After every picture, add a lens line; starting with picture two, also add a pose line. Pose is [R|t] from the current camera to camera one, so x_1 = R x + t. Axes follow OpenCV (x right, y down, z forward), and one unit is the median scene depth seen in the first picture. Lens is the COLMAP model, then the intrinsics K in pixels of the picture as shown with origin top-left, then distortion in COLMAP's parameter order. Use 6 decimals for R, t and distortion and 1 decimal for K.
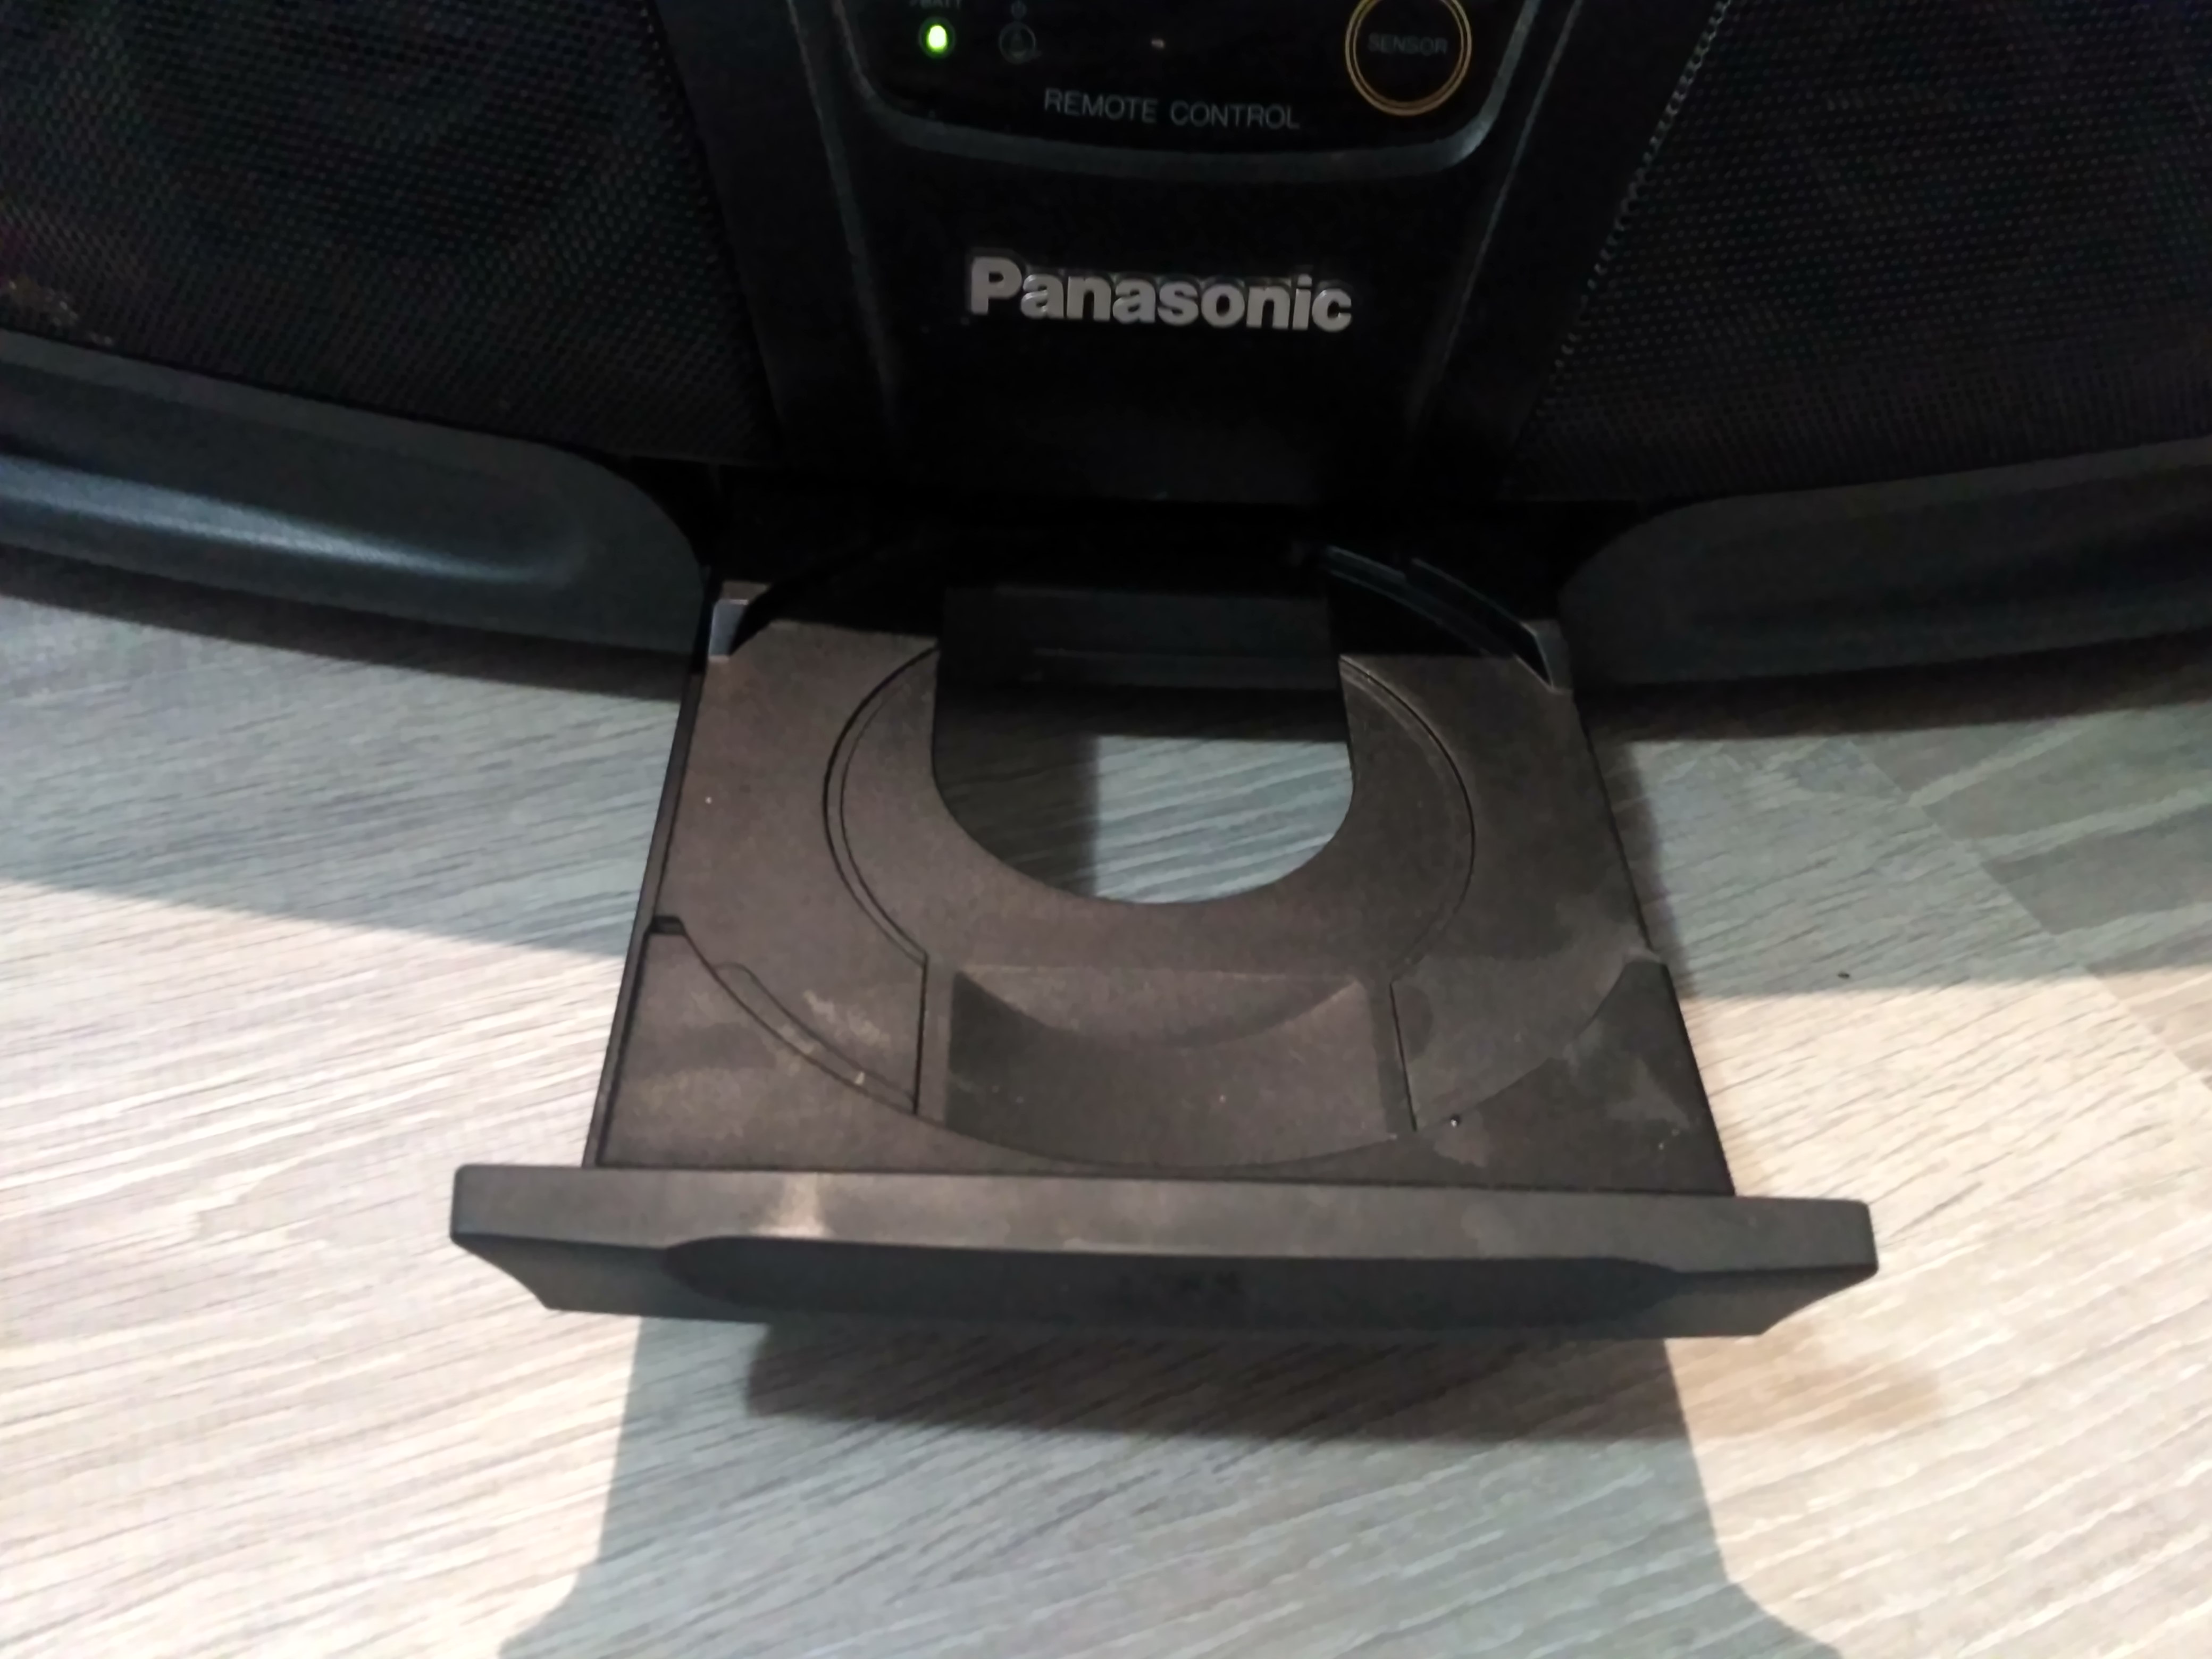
lens RADIAL K [[2051.7, 0, 1108.2], [0, 2051.7, 842.7], [0, 0, 1]] dist [0.067434, -0.182666]
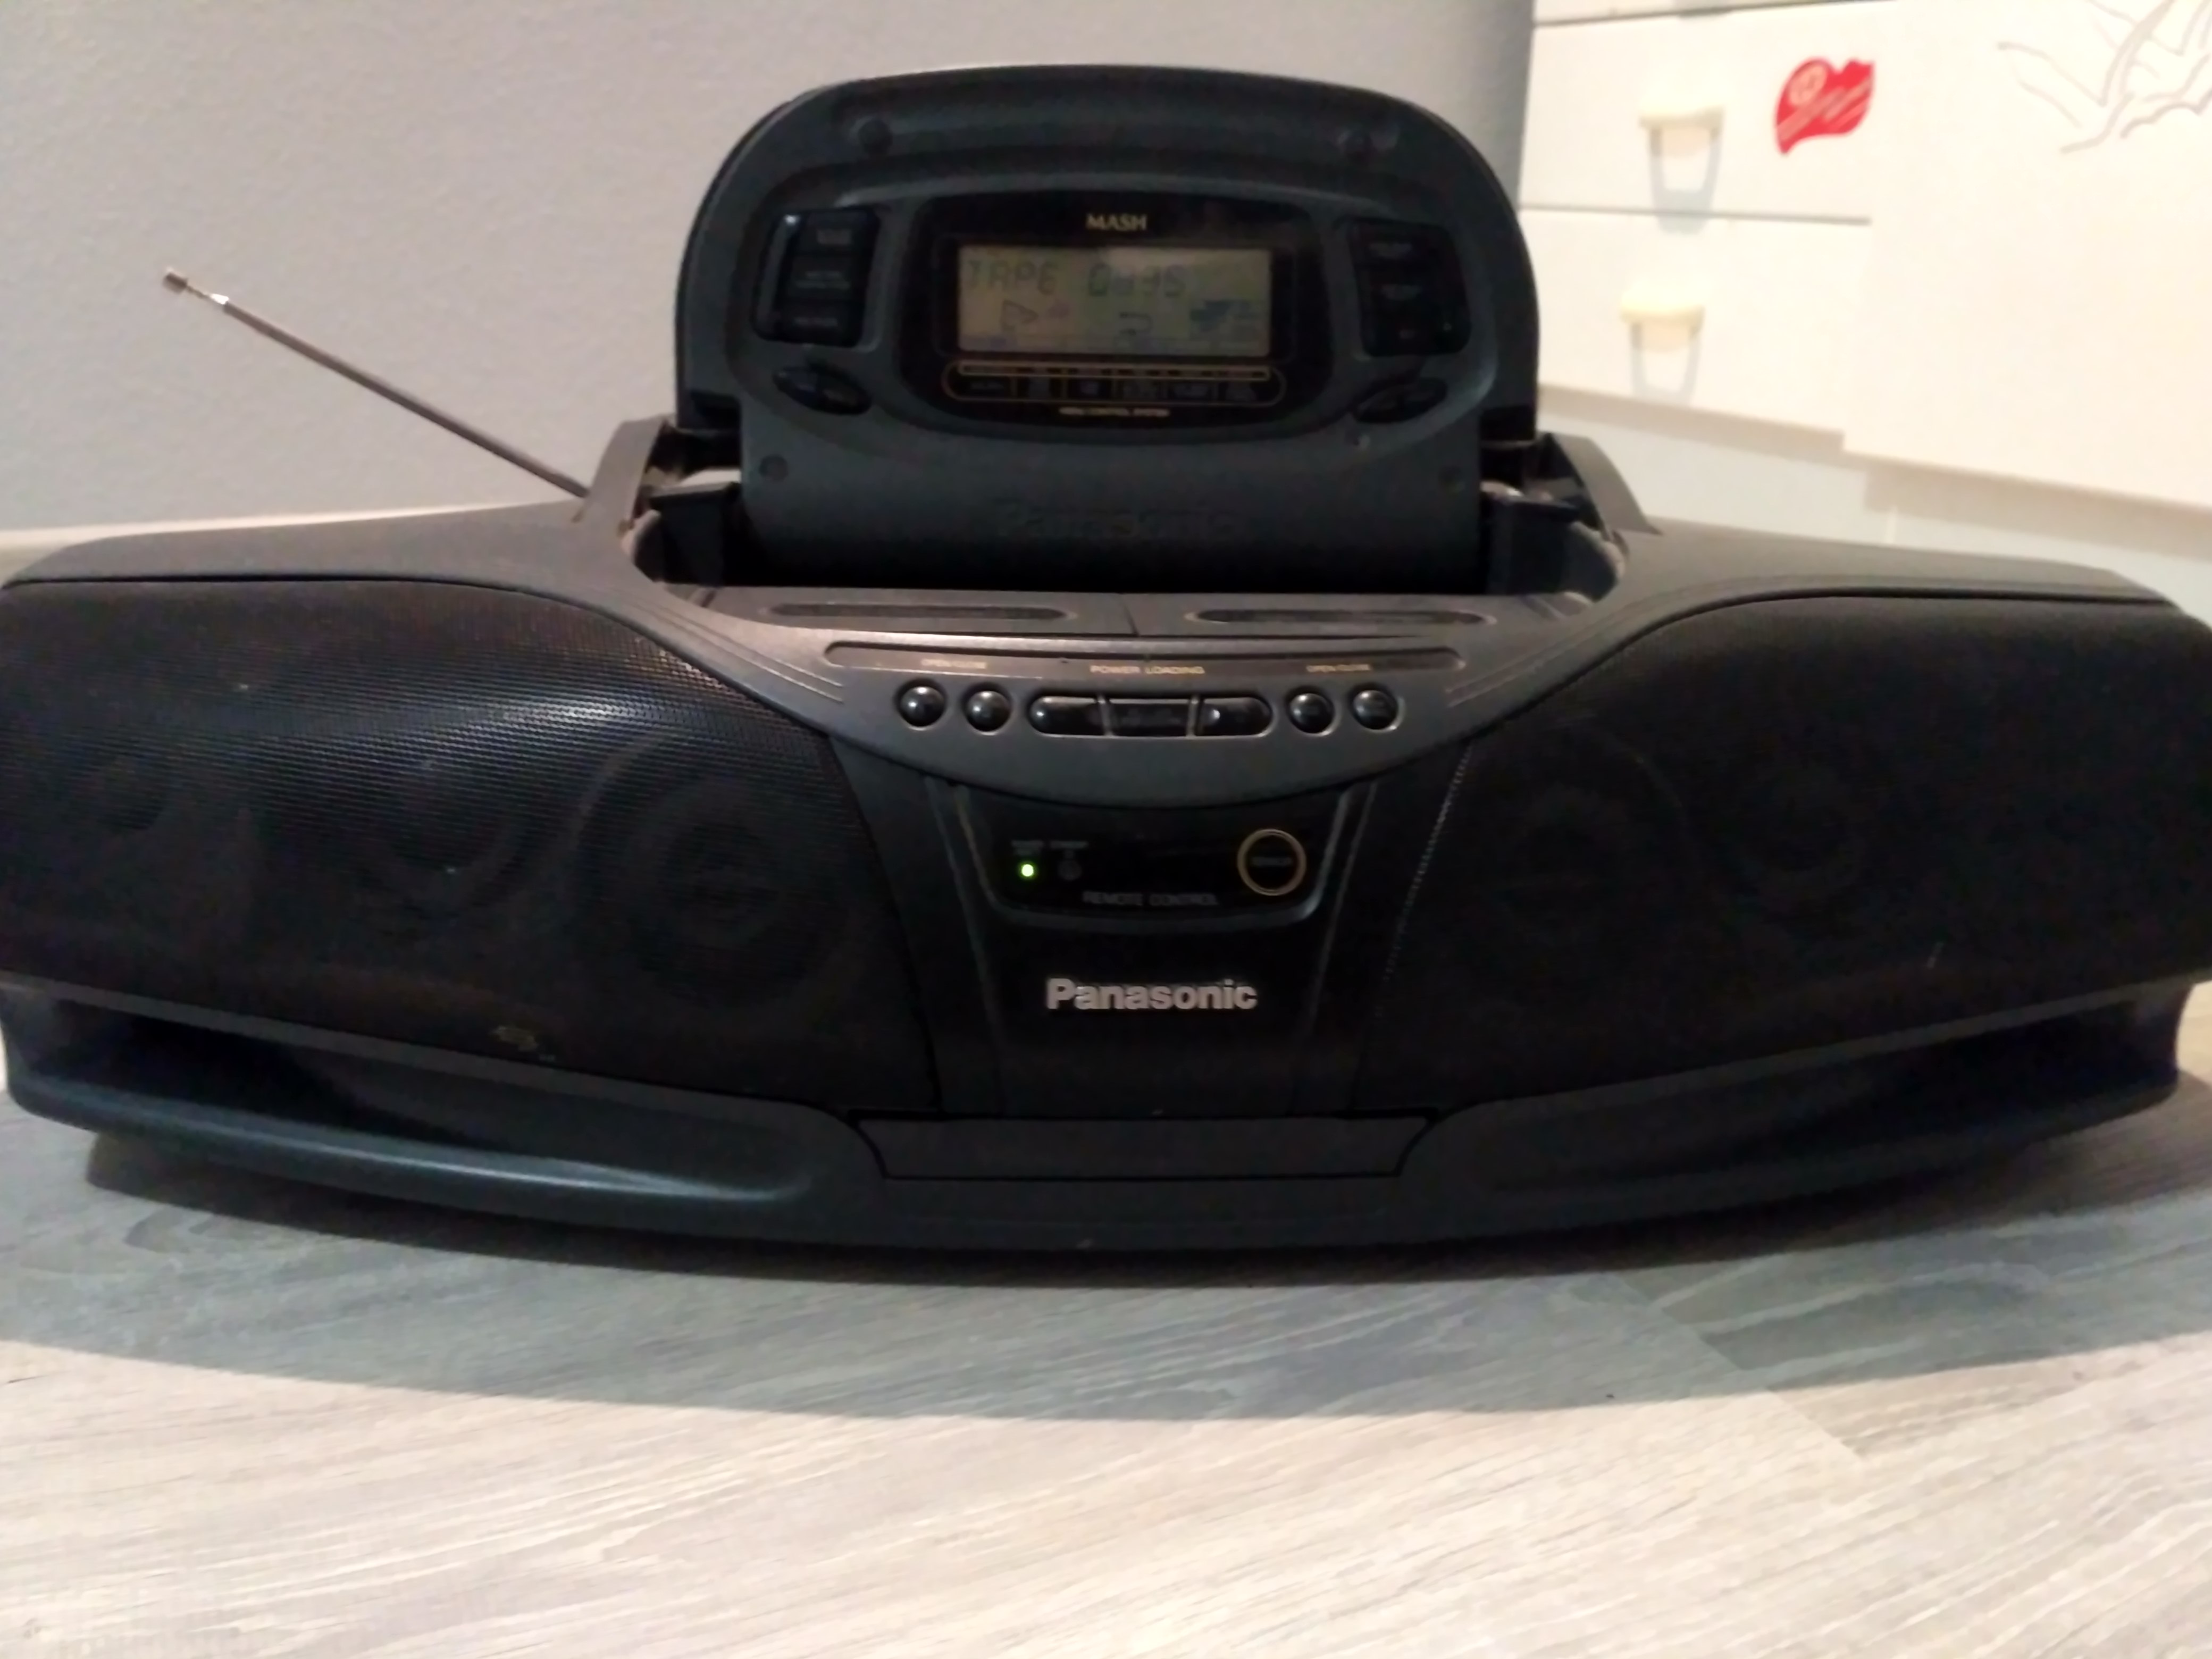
lens RADIAL K [[2051.7, 0, 1112.3], [0, 2051.7, 776.3], [0, 0, 1]] dist [0.067434, -0.182666]
pose [[0.998427, -0.050297, 0.024791, -0.042206], [0.056074, 0.895457, -0.441602, 0.344424], [0.000012, 0.442297, 0.896869, -0.681885]]
